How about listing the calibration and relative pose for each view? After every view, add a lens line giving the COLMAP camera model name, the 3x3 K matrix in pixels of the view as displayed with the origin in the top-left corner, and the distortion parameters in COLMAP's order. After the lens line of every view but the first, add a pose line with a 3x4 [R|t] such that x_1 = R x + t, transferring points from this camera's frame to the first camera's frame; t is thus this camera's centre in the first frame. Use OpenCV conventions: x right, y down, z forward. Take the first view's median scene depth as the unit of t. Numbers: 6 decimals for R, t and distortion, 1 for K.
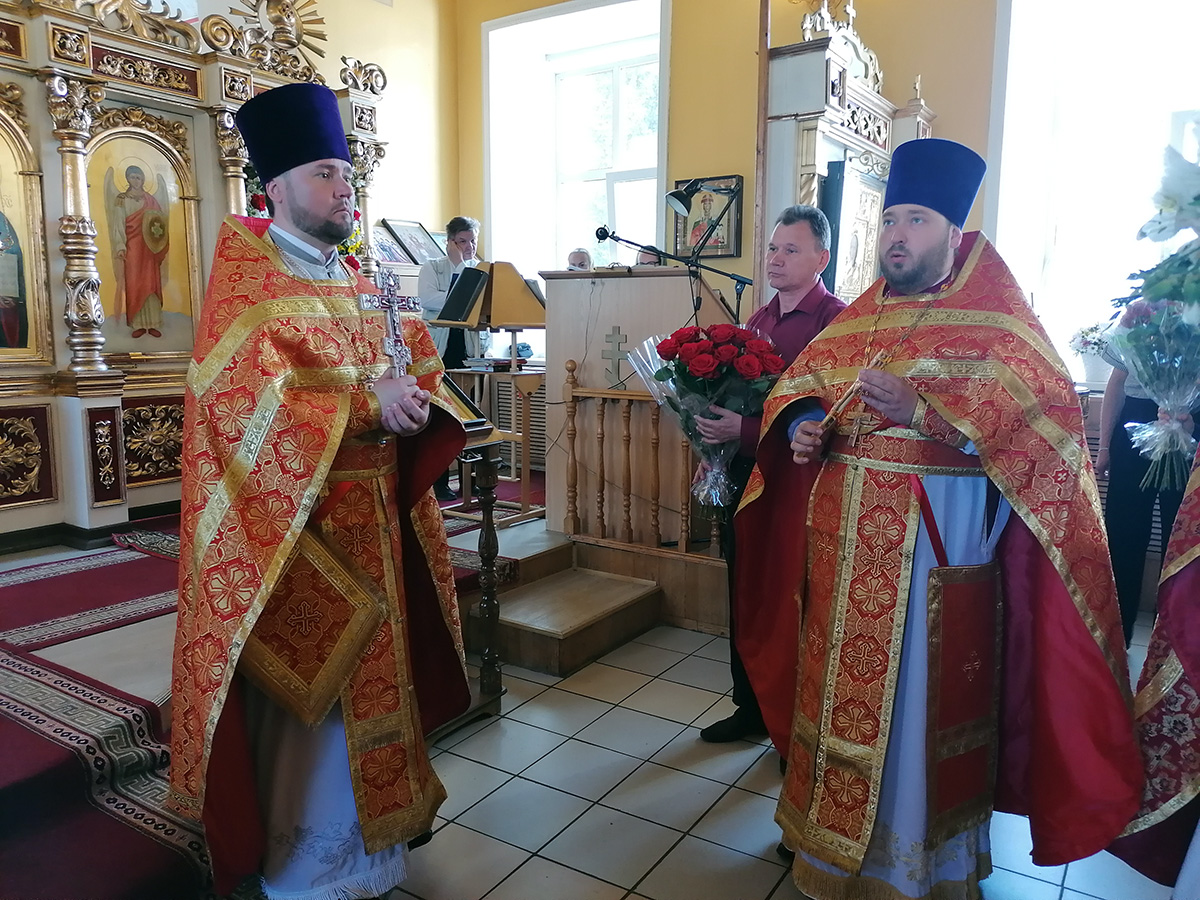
lens RADIAL K [[901.3, 0, 594.8], [0, 901.3, 447.9], [0, 0, 1]] dist [0.079784, -0.100715]
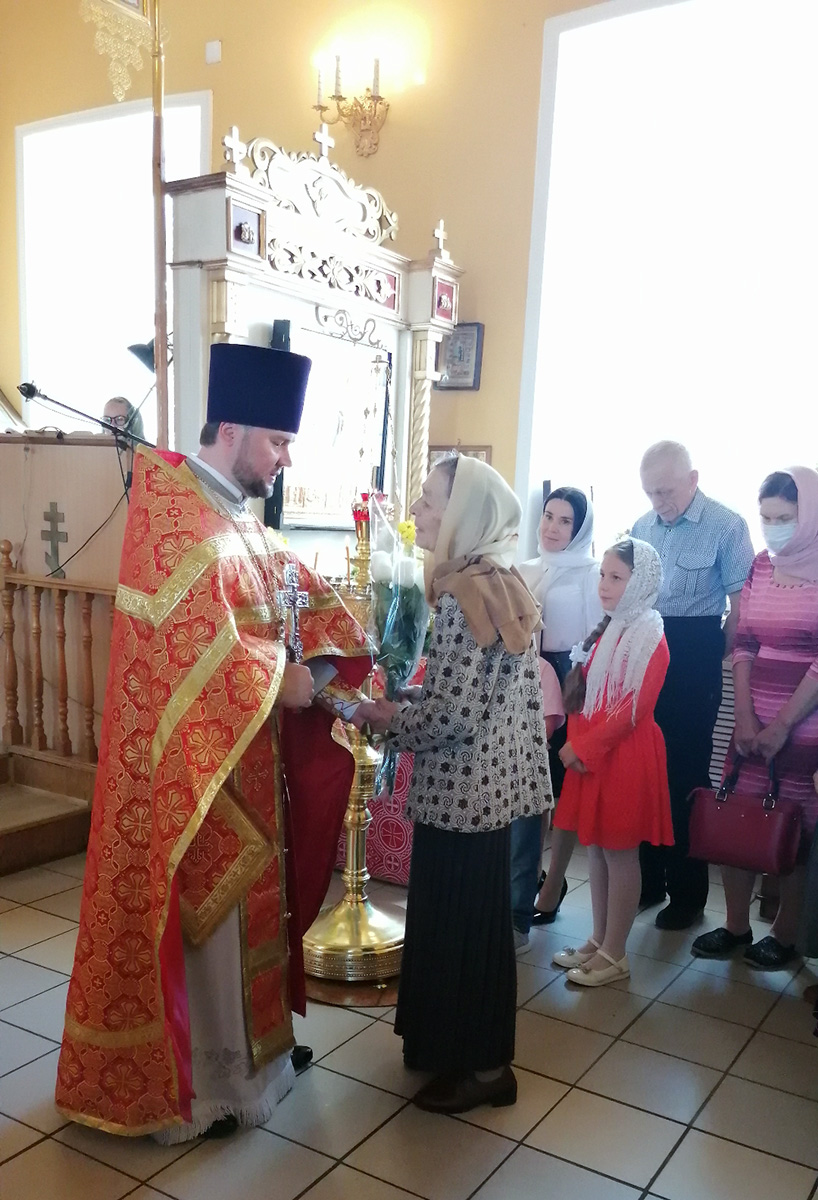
lens RADIAL K [[1099.9, 0, 410.6], [0, 1099.9, 728.2], [0, 0, 1]] dist [0.091533, -0.129504]
pose [[0.999027, 0.034902, 0.026971, 0.326010], [-0.036464, 0.997544, 0.059796, 0.002799], [-0.024818, -0.060722, 0.997846, -0.065814]]
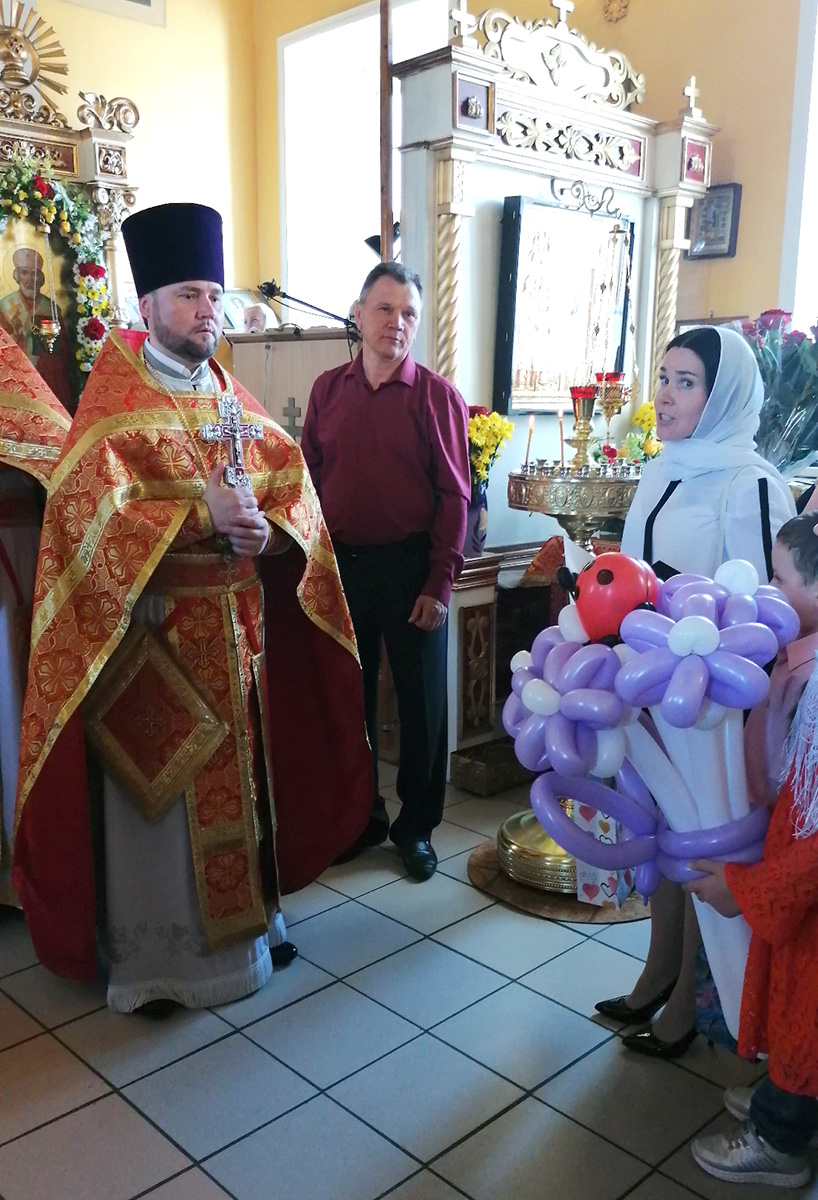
lens RADIAL K [[1095.2, 0, 405.6], [0, 1095.2, 616.9], [0, 0, 1]] dist [0.095551, -0.143752]
pose [[0.974009, 0.045560, -0.221879, 0.360072], [-0.032065, 0.997431, 0.064050, 0.004353], [0.224227, -0.055271, 0.972968, -0.018101]]
